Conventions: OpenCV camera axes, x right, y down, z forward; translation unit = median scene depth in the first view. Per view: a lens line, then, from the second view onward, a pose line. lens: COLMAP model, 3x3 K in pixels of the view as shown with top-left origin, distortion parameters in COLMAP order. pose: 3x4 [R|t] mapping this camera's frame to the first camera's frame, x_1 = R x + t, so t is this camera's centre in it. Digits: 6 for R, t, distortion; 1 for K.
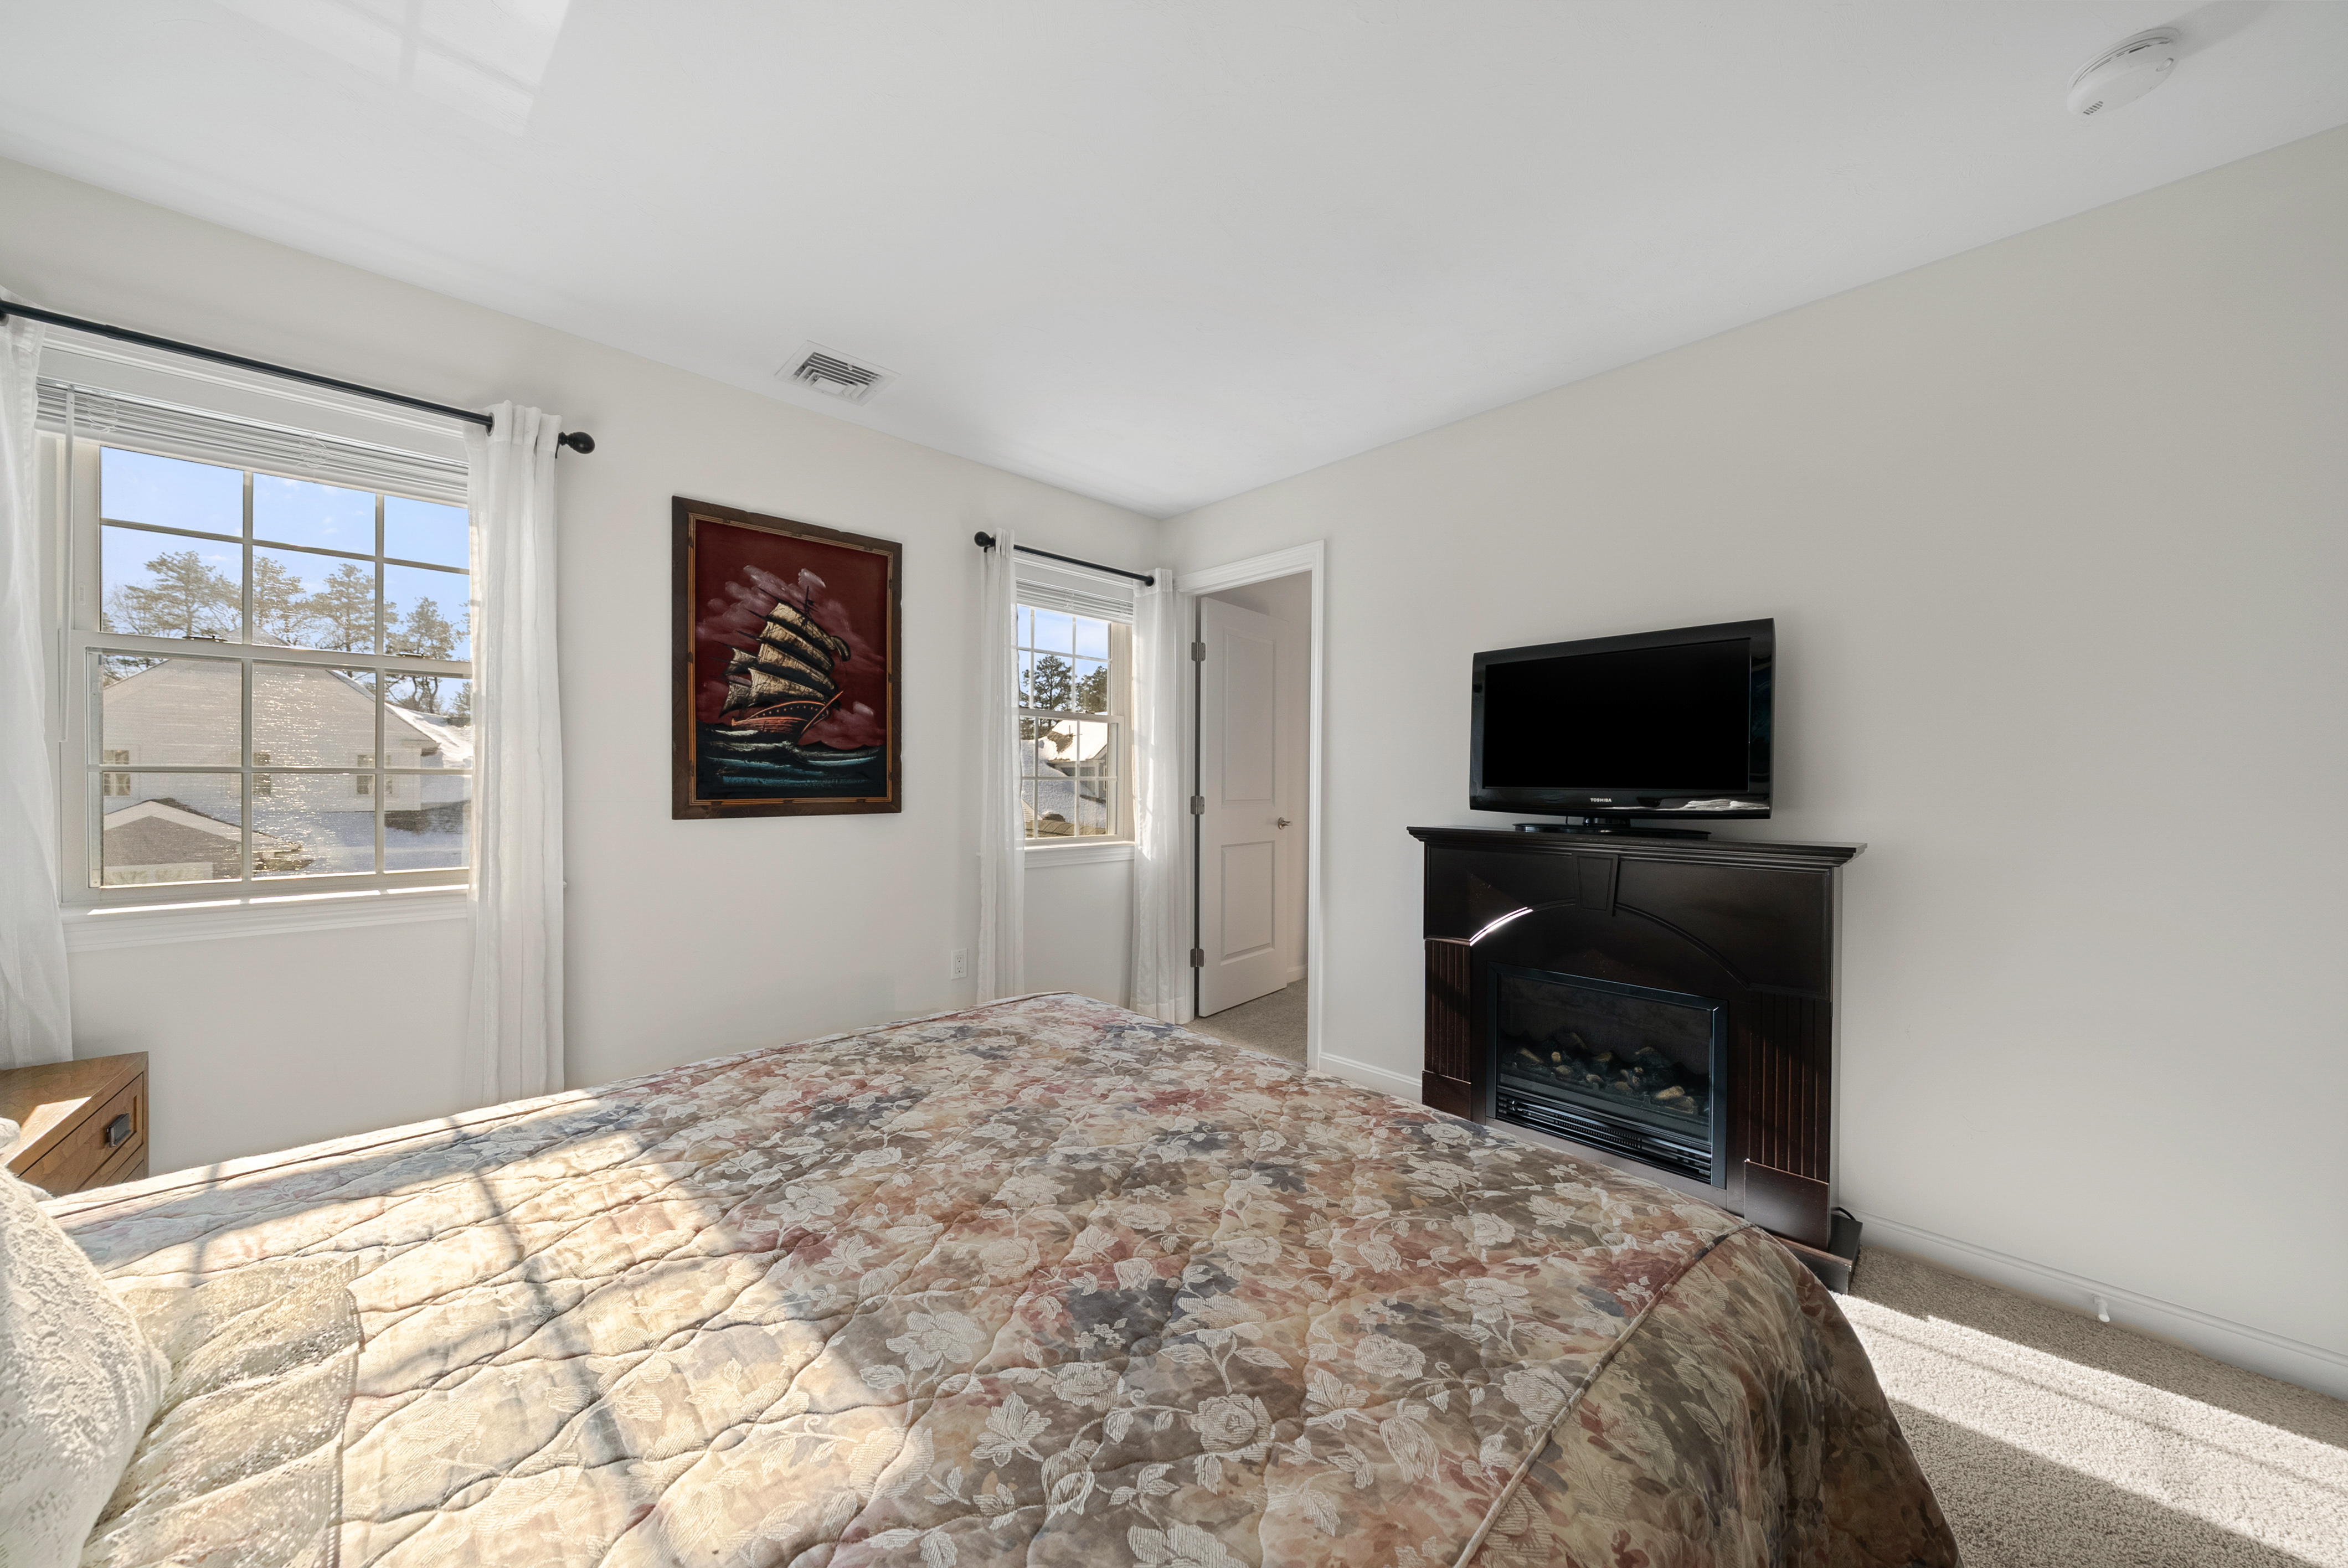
lens RADIAL K [[817.9, 0, 1165.5], [0, 817.9, 775.6], [0, 0, 1]] dist [-0.001561, -0.000149]
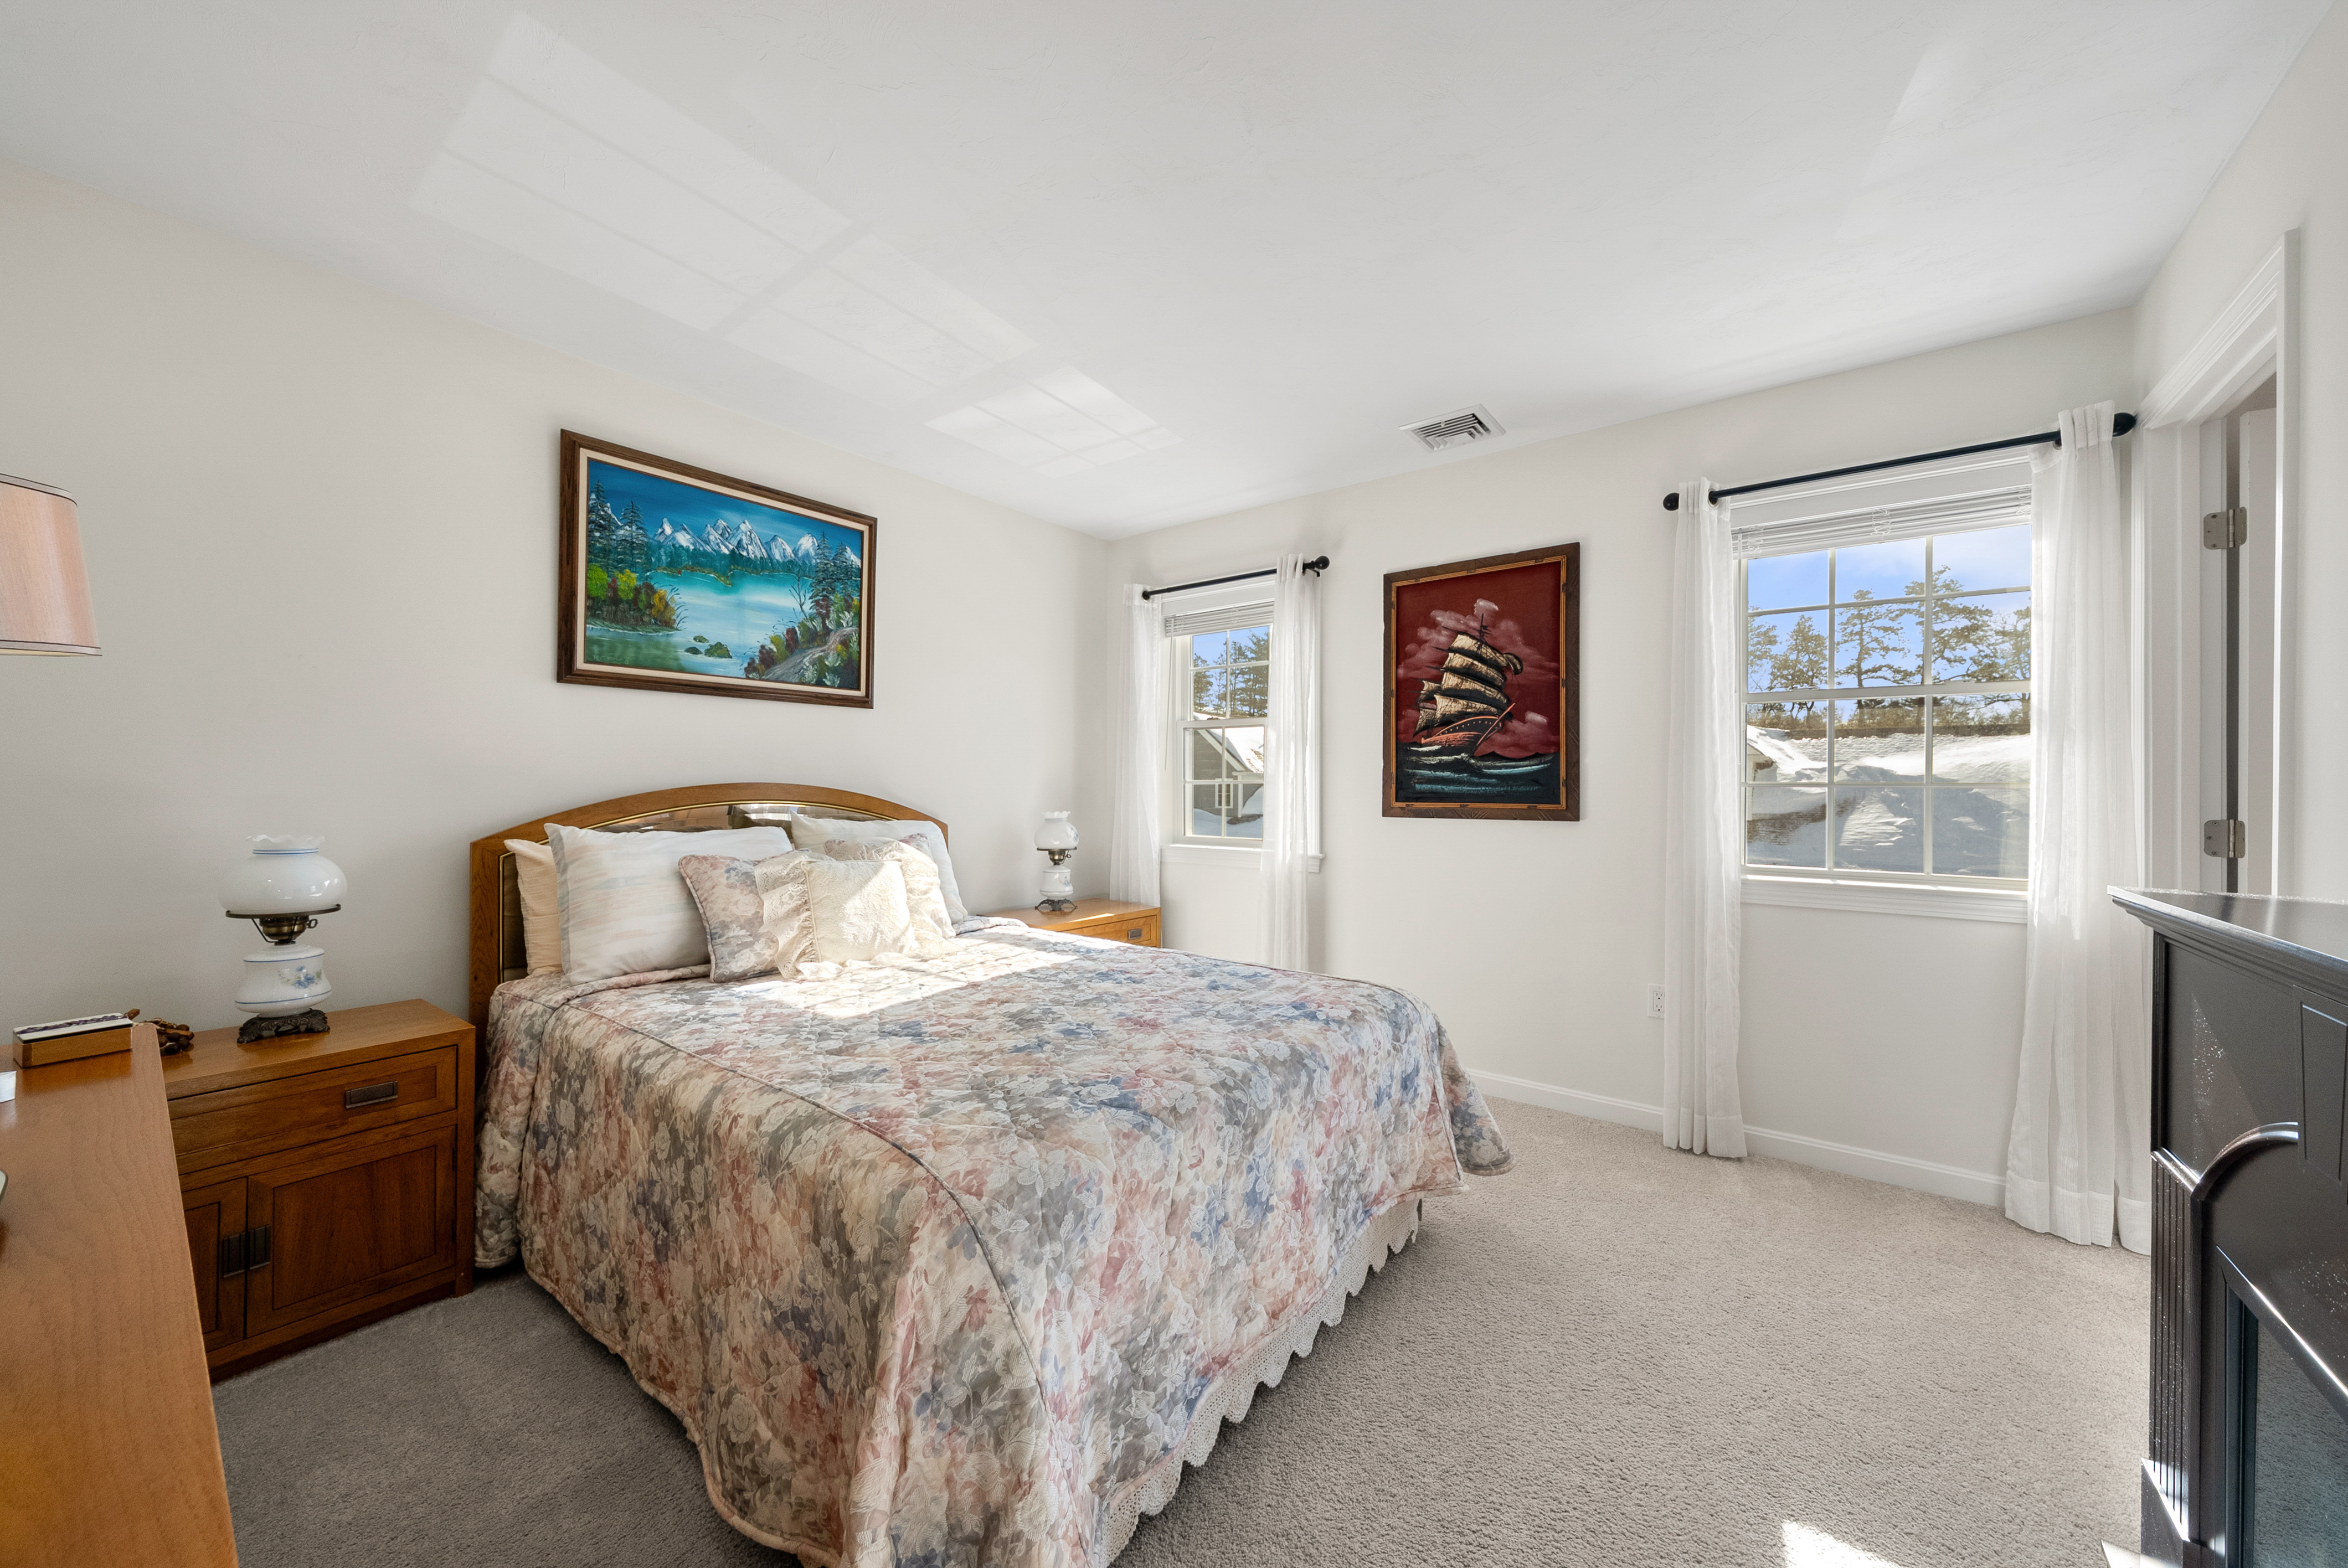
lens RADIAL K [[889.7, 0, 1163.1], [0, 889.7, 781.7], [0, 0, 1]] dist [-0.001380, -0.000067]
pose [[0.110896, -0.009364, -0.993788, 0.755664], [0.000844, 0.999956, -0.009328, 0.009239], [0.993832, 0.000196, 0.110899, 0.453367]]
